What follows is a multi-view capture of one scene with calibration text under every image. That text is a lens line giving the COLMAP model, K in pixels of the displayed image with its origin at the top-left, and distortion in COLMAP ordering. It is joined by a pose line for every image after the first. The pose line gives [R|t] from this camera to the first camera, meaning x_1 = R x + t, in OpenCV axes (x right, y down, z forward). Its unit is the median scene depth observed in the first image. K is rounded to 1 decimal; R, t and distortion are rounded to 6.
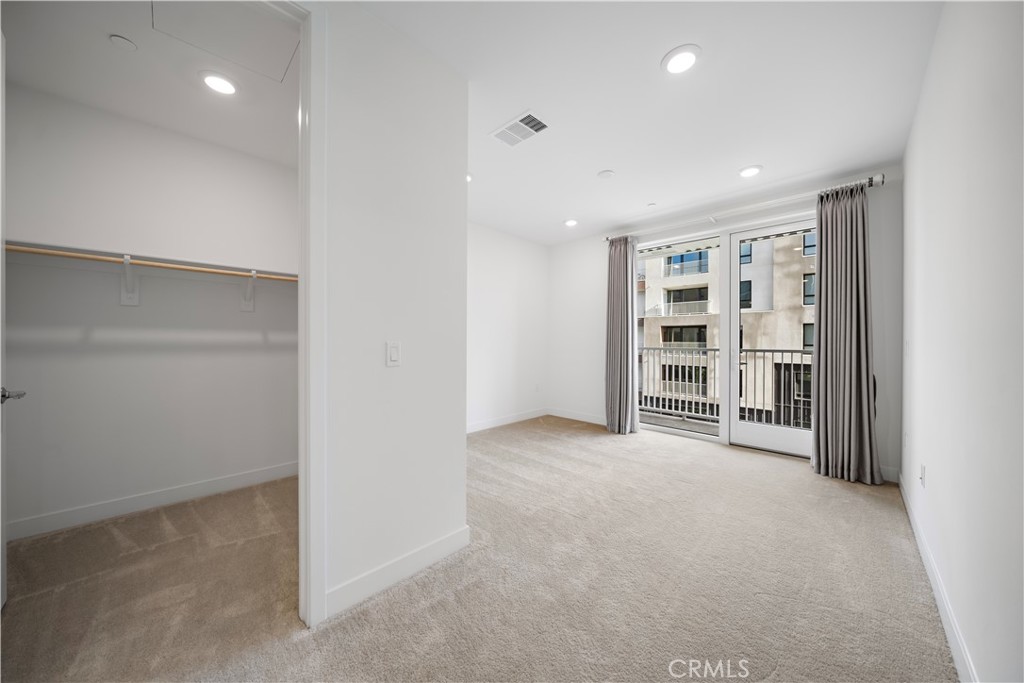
lens RADIAL K [[350.5, 0, 509.6], [0, 350.5, 340.7], [0, 0, 1]] dist [-0.003611, -0.000406]
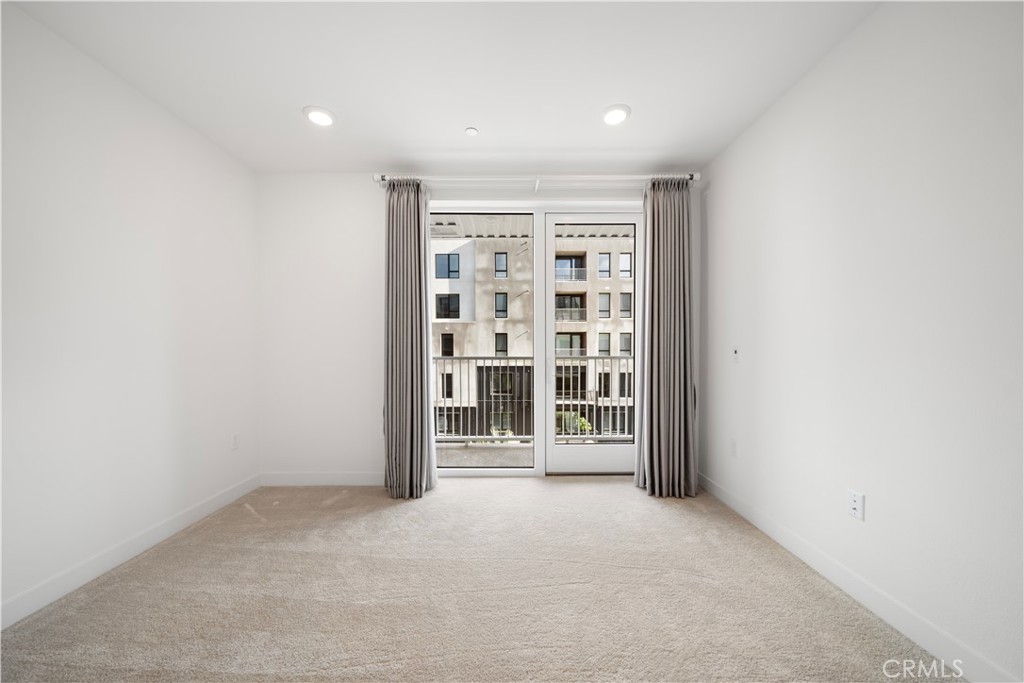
lens RADIAL K [[350.5, 0, 510.3], [0, 350.5, 353.6], [0, 0, 1]] dist [-0.003611, -0.000406]
pose [[0.705269, -0.017668, 0.708720, 0.002292], [0.006068, 0.999803, 0.018886, -0.000065], [-0.708914, -0.009019, 0.705237, 0.420046]]
